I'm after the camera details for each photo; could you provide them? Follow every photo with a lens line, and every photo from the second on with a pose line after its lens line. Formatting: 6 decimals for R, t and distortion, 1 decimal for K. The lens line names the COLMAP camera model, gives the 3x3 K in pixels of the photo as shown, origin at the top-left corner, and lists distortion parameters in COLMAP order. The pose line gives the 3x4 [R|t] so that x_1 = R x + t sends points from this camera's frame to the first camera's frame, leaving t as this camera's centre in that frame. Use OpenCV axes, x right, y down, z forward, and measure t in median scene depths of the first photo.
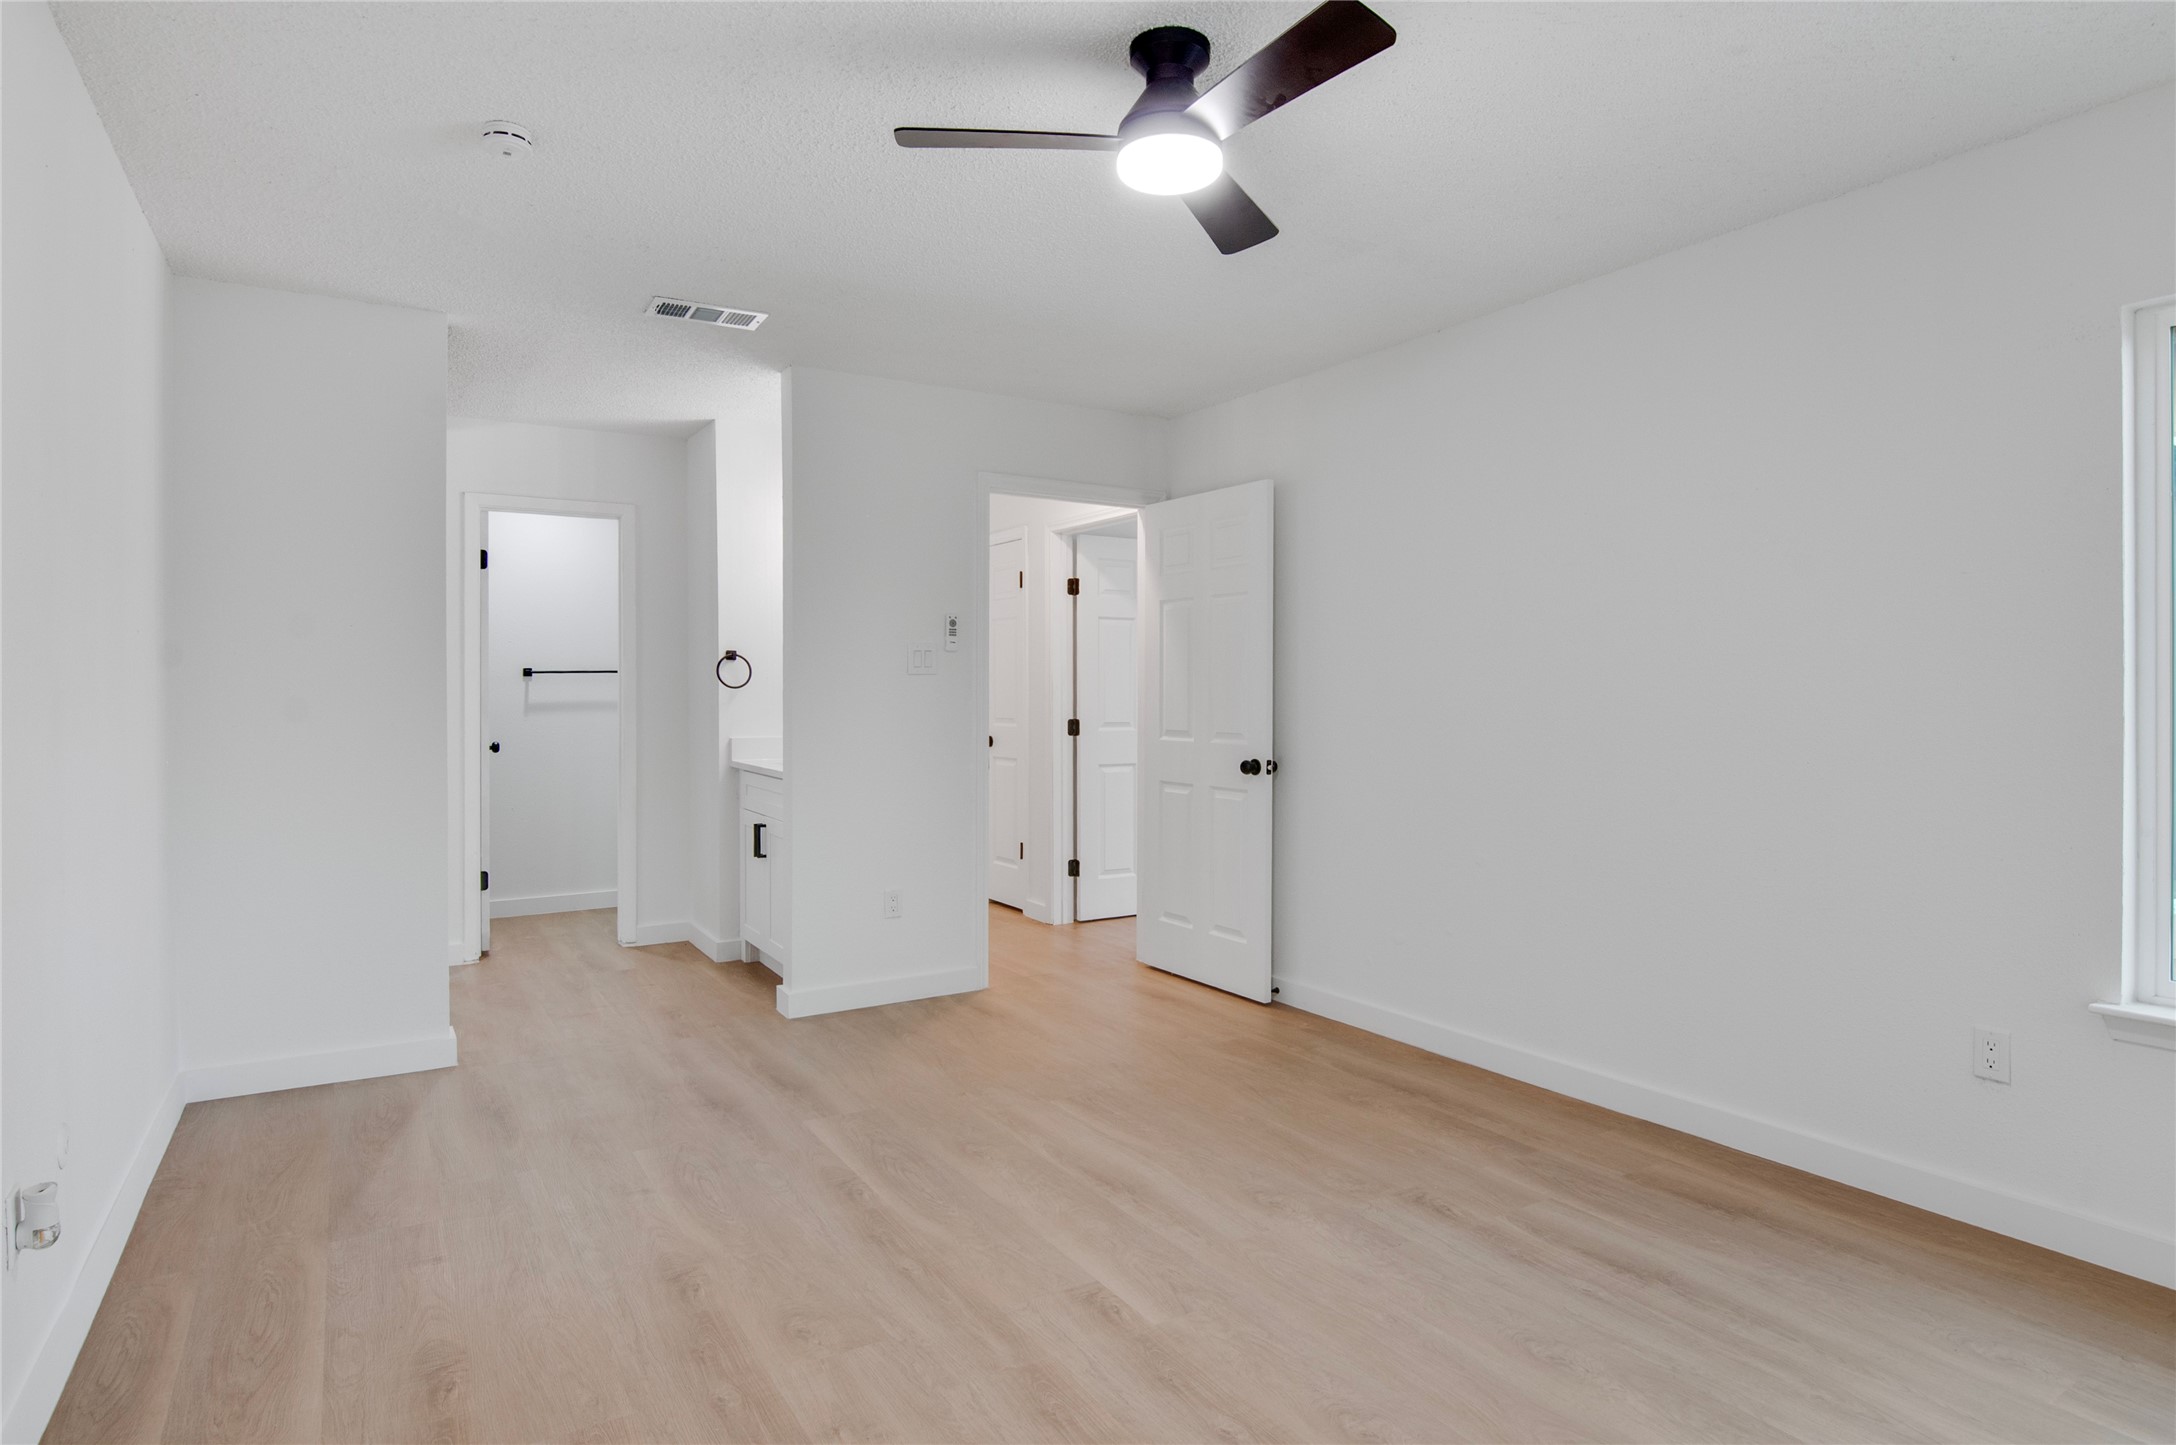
lens RADIAL K [[1172.2, 0, 1084.9], [0, 1172.2, 726.9], [0, 0, 1]] dist [0.001235, -0.015411]
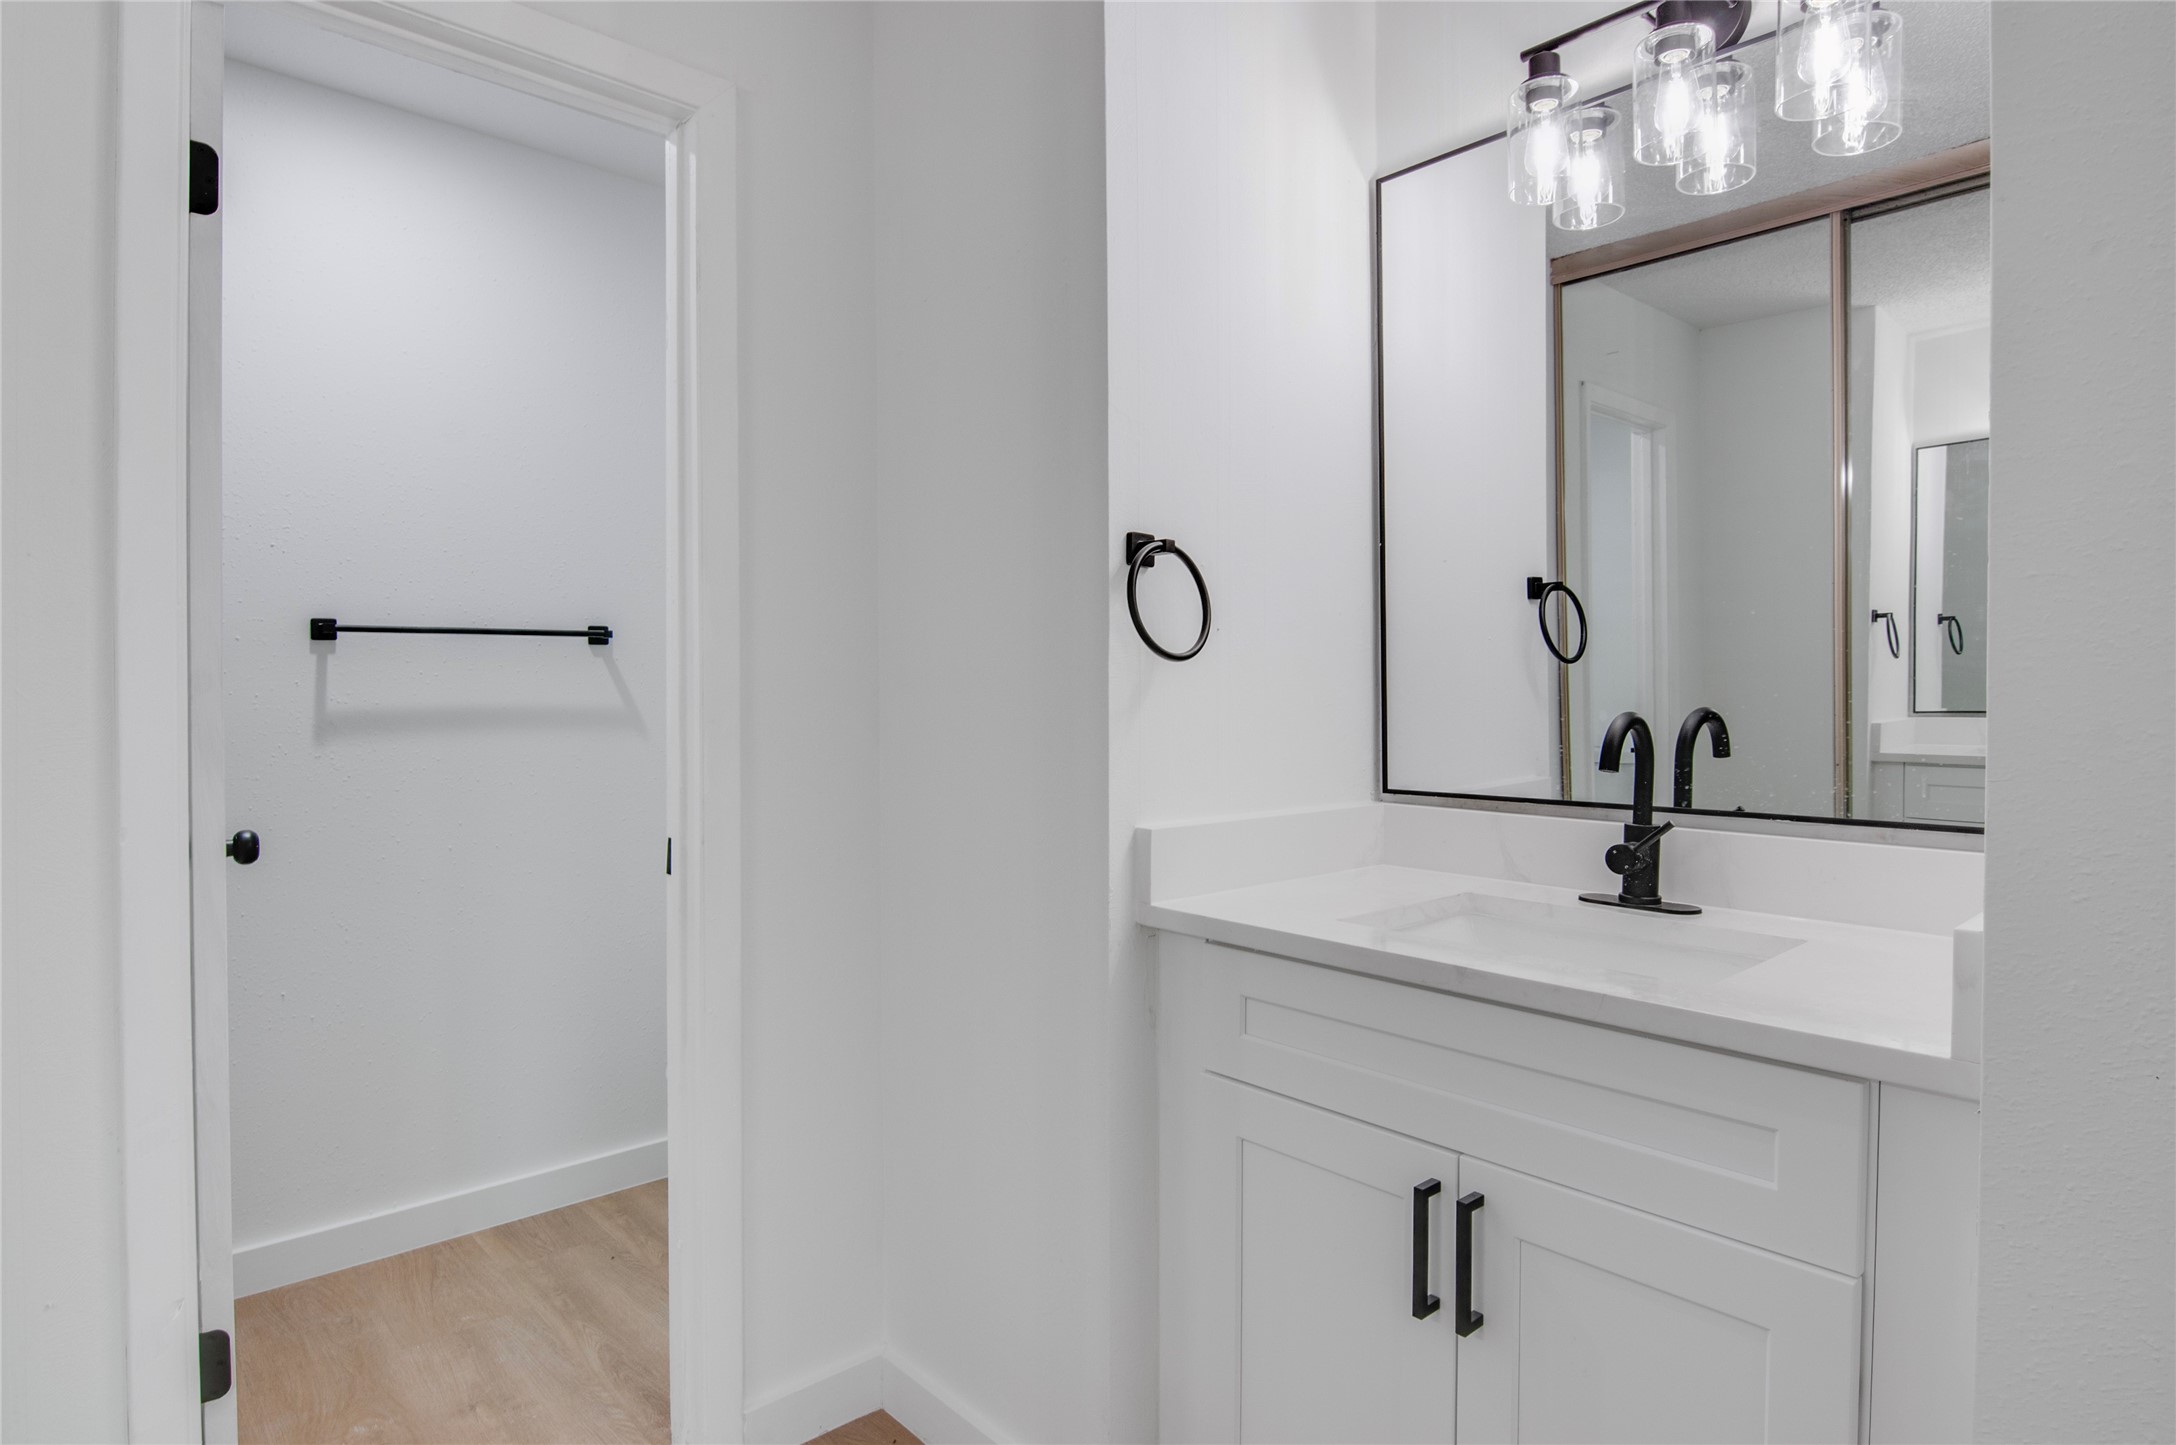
lens RADIAL K [[1172.2, 0, 1084.9], [0, 1172.2, 726.9], [0, 0, 1]] dist [0.001235, -0.015411]
pose [[0.982778, -0.008007, 0.184614, -0.364492], [0.008708, 0.999958, -0.002986, -0.014761], [-0.184582, 0.004542, 0.982807, 0.700902]]
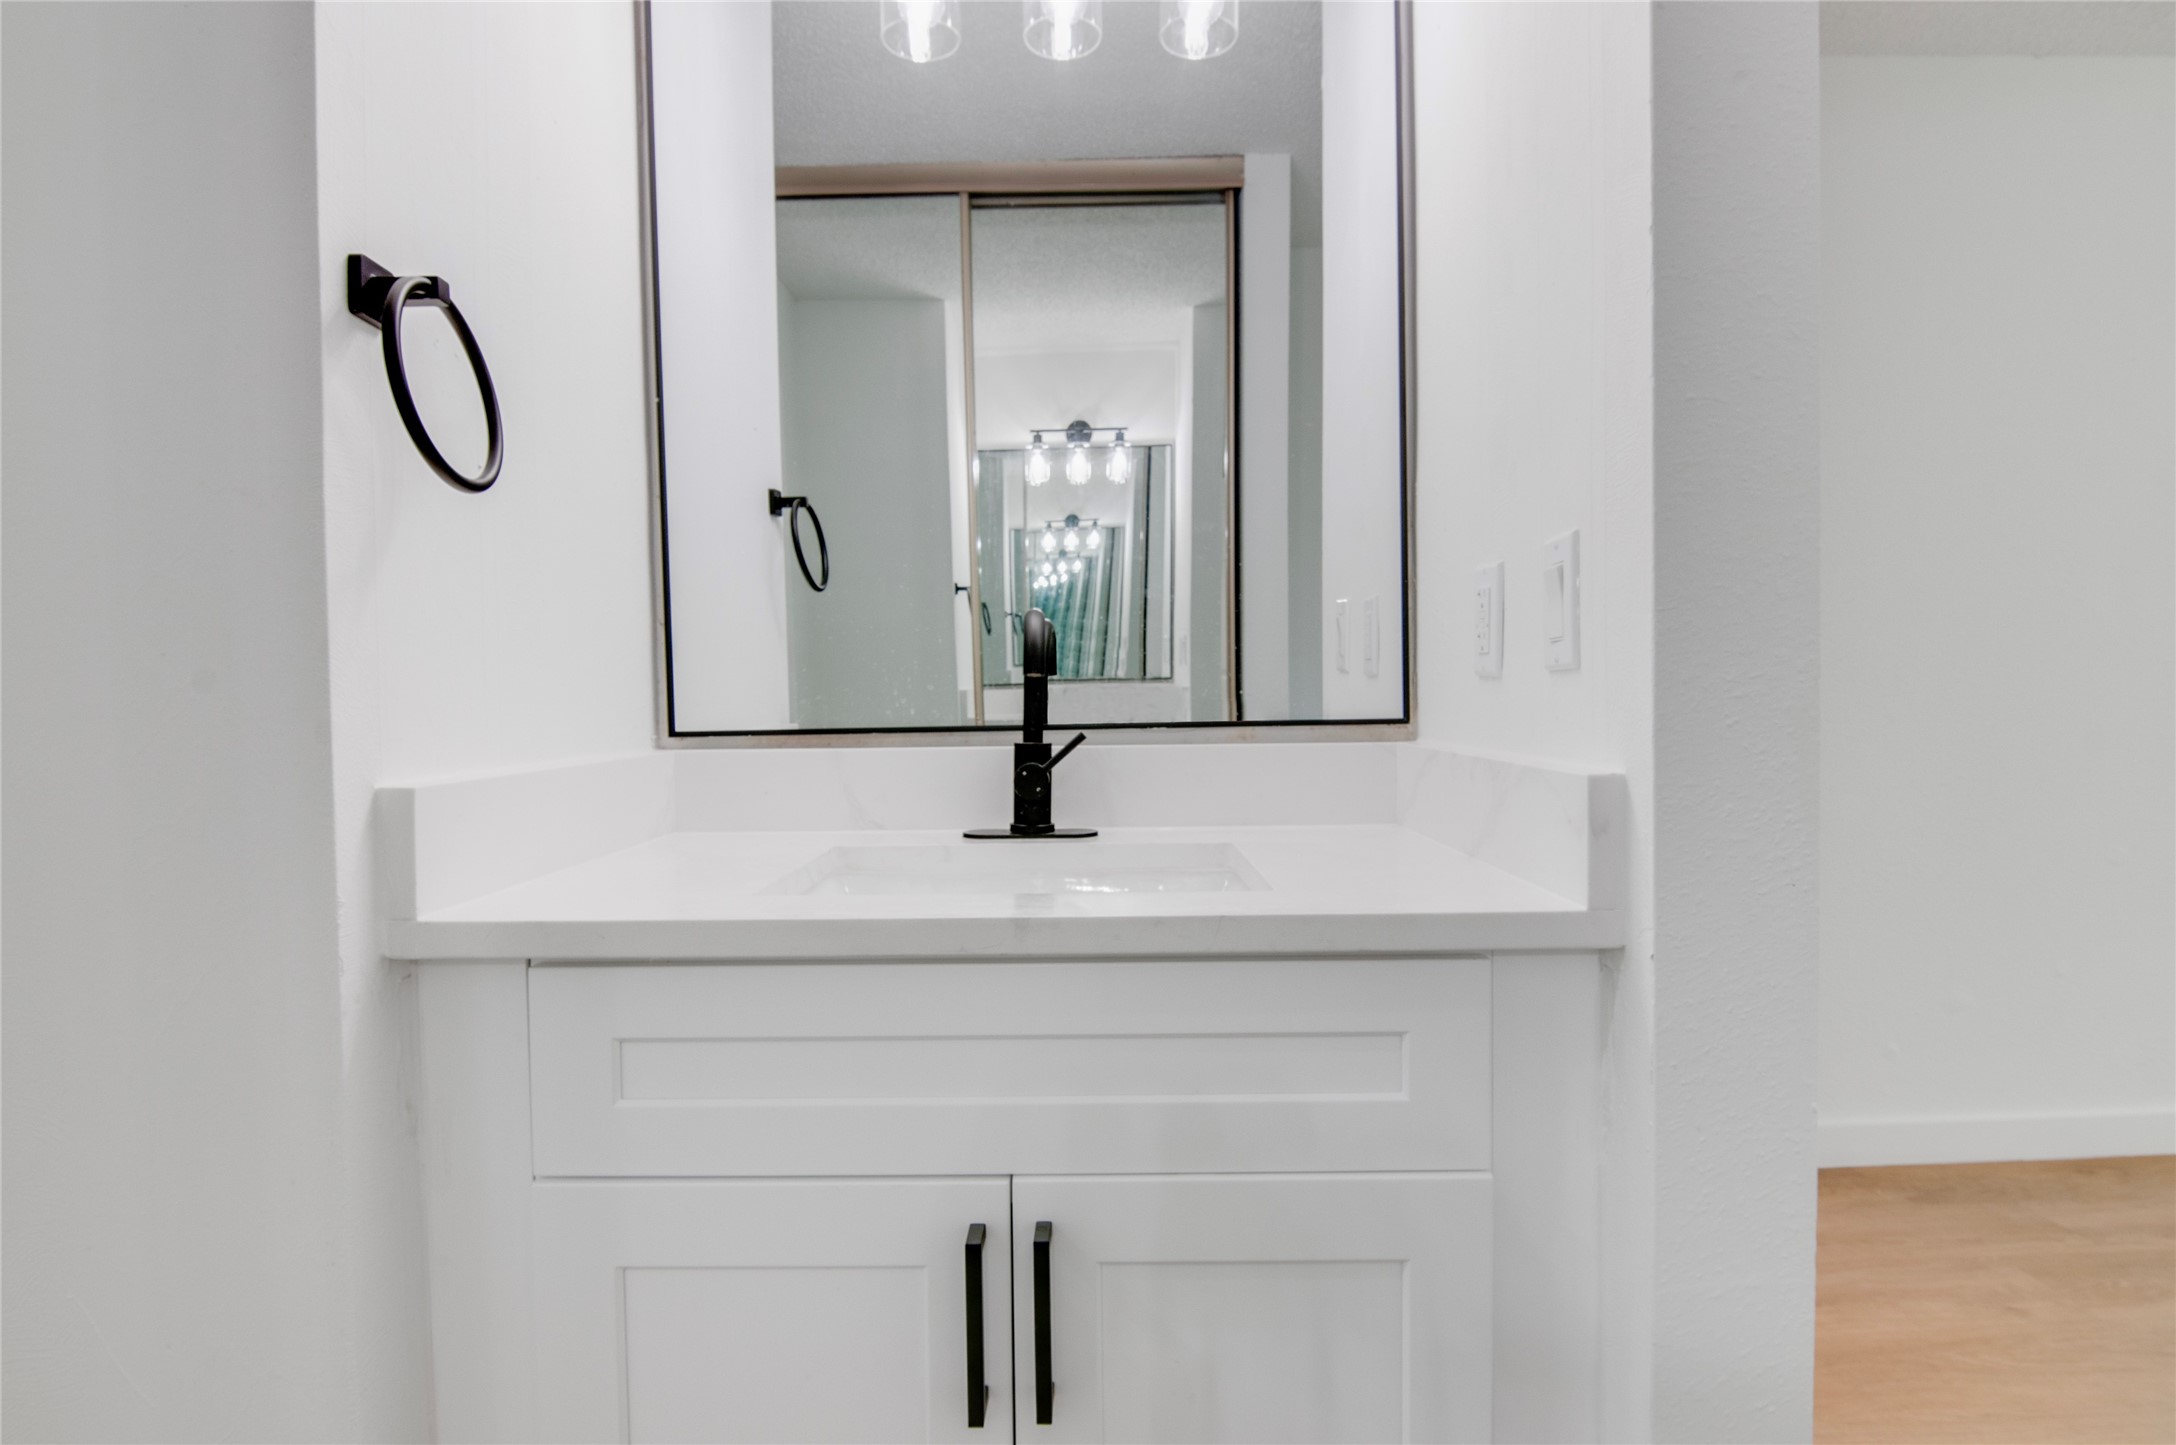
lens RADIAL K [[1176.4, 0, 1090.5], [0, 1176.4, 727.0], [0, 0, 1]] dist [-0.001067, -0.024720]
pose [[0.524776, -0.034577, 0.850538, -0.385078], [0.041364, 0.999030, 0.015092, 0.002743], [-0.850235, 0.027262, 0.525697, 0.814462]]
